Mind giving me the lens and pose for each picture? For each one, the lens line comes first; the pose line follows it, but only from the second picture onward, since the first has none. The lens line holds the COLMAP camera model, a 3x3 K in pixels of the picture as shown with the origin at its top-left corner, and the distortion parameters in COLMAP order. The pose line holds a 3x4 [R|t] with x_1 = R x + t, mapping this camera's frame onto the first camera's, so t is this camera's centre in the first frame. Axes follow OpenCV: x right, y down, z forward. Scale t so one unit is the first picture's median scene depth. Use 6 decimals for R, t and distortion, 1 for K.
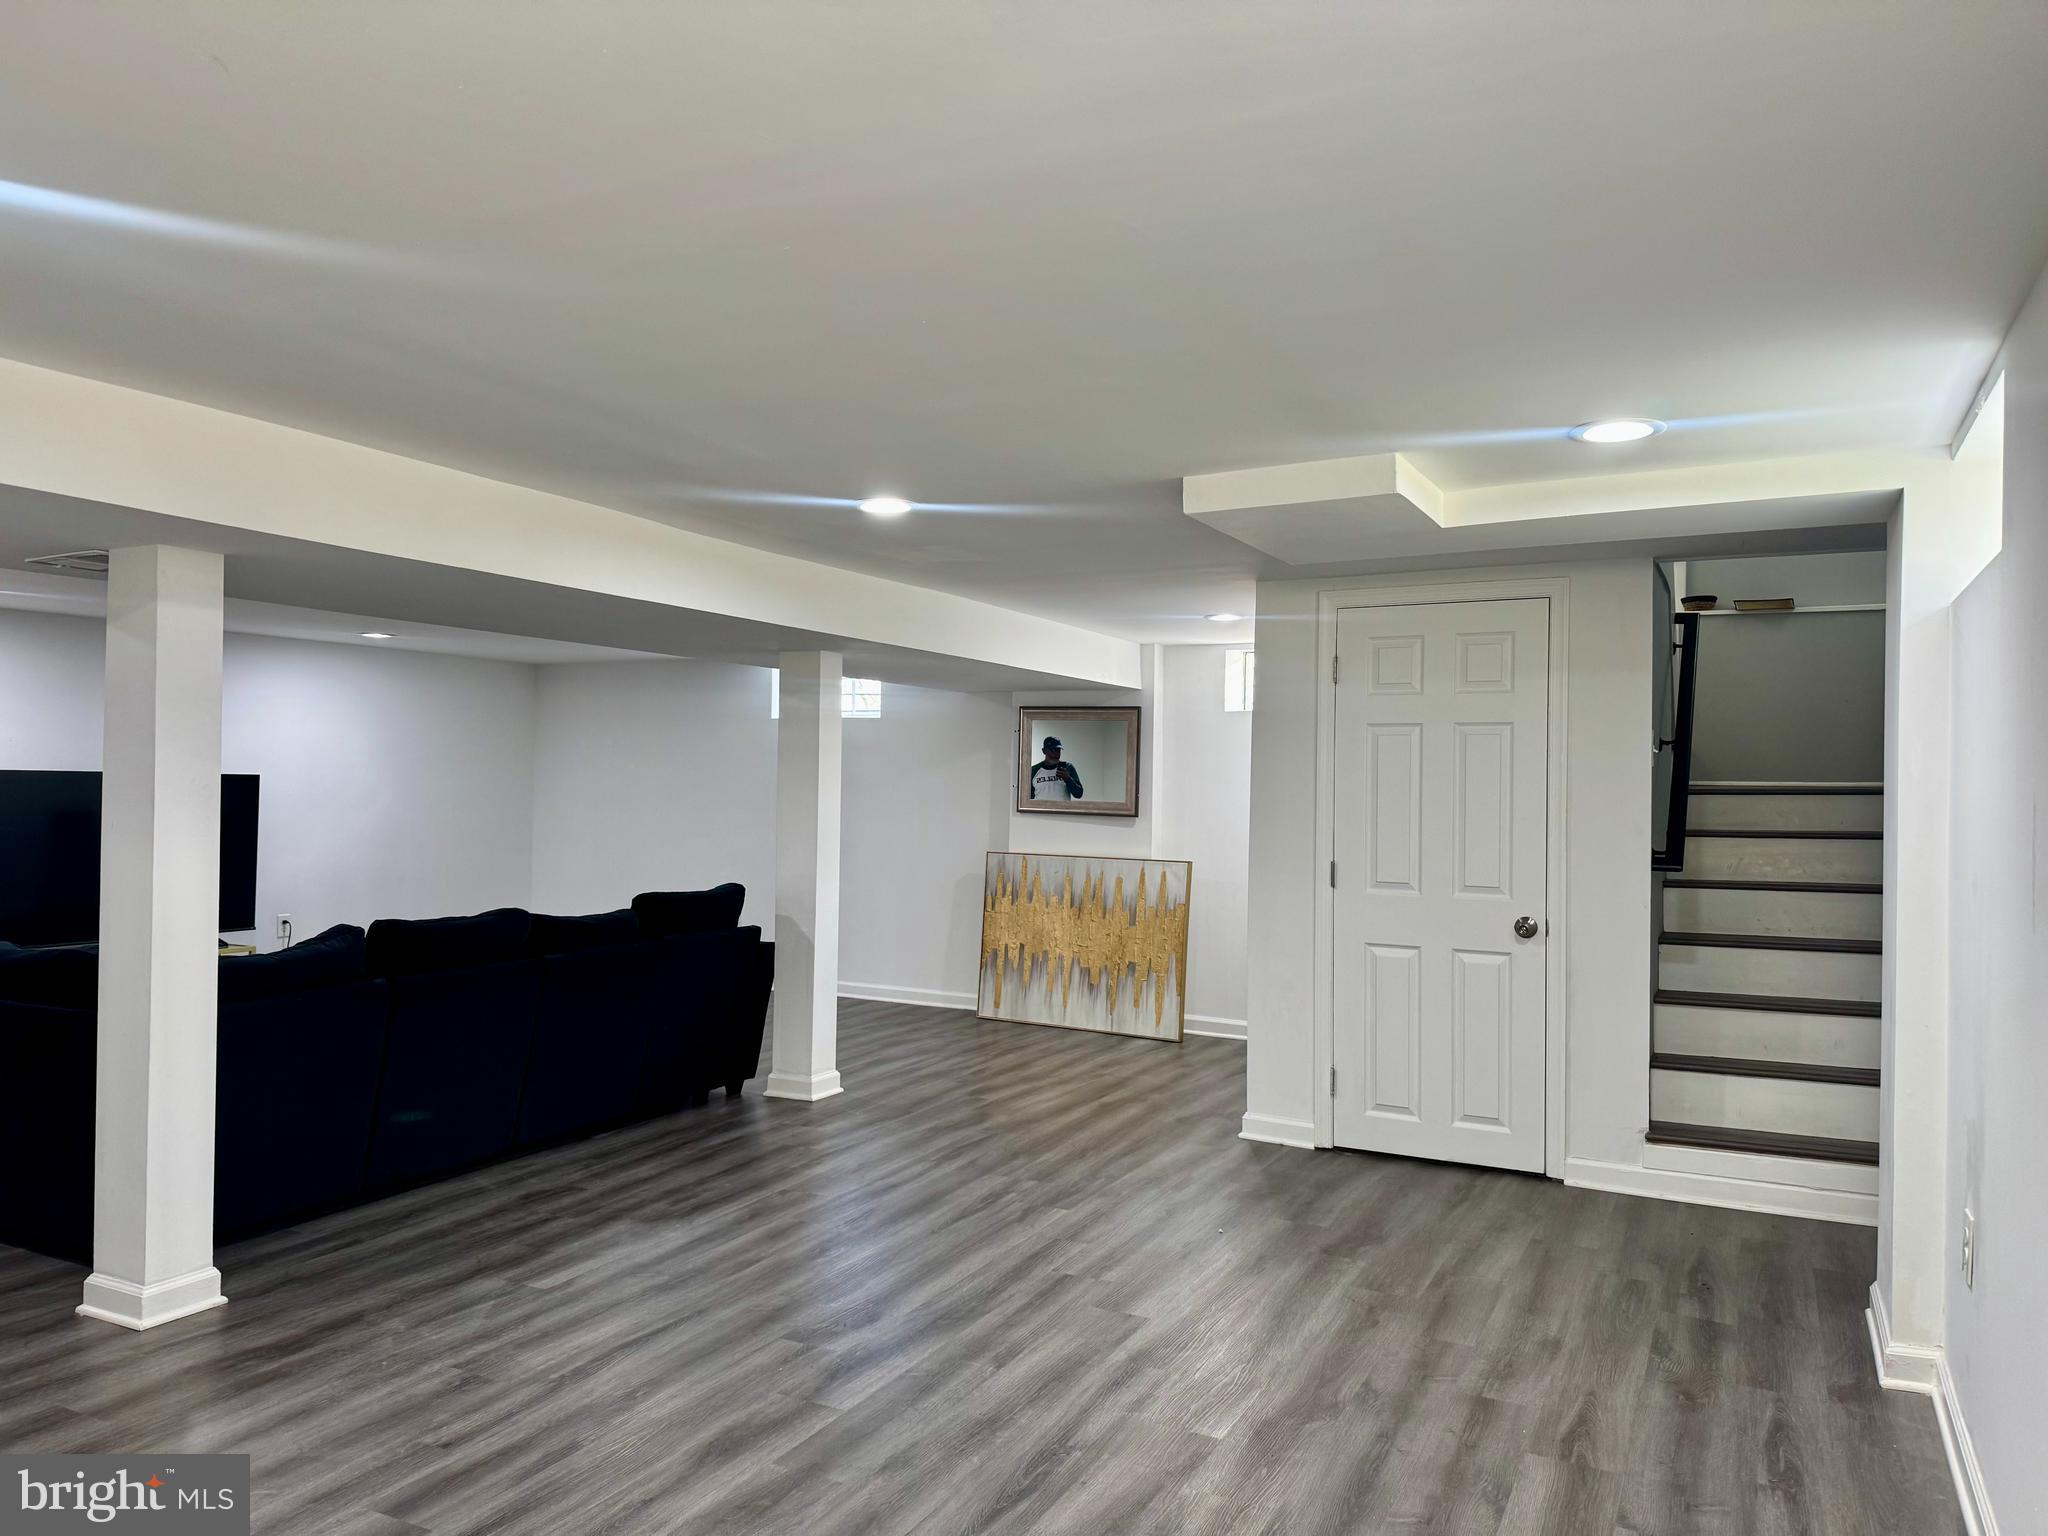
lens RADIAL K [[1413.4, 0, 1016.9], [0, 1413.4, 765.8], [0, 0, 1]] dist [-0.002393, 0.001226]
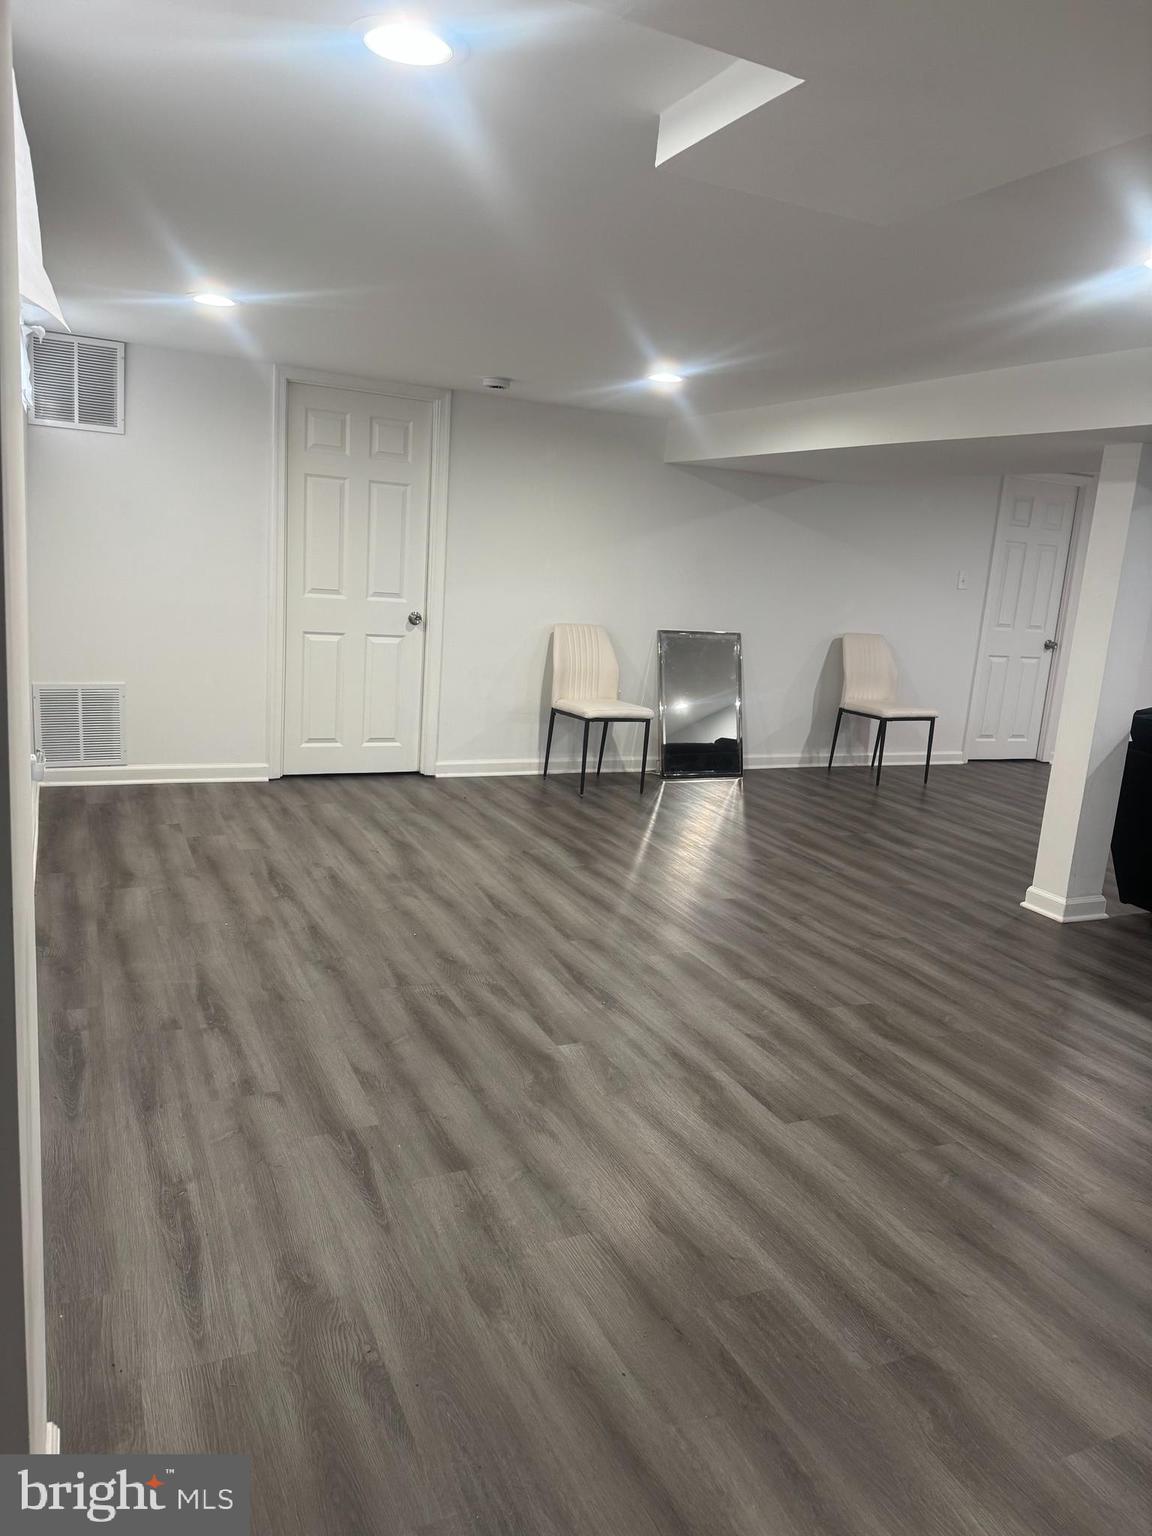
lens RADIAL K [[1065.1, 0, 573.0], [0, 1065.1, 773.1], [0, 0, 1]] dist [0.132300, -0.218842]
pose [[-0.600811, 0.106592, -0.792253, 0.735571], [-0.075008, 0.979180, 0.188625, 0.023095], [0.795865, 0.172753, -0.580307, 1.251227]]
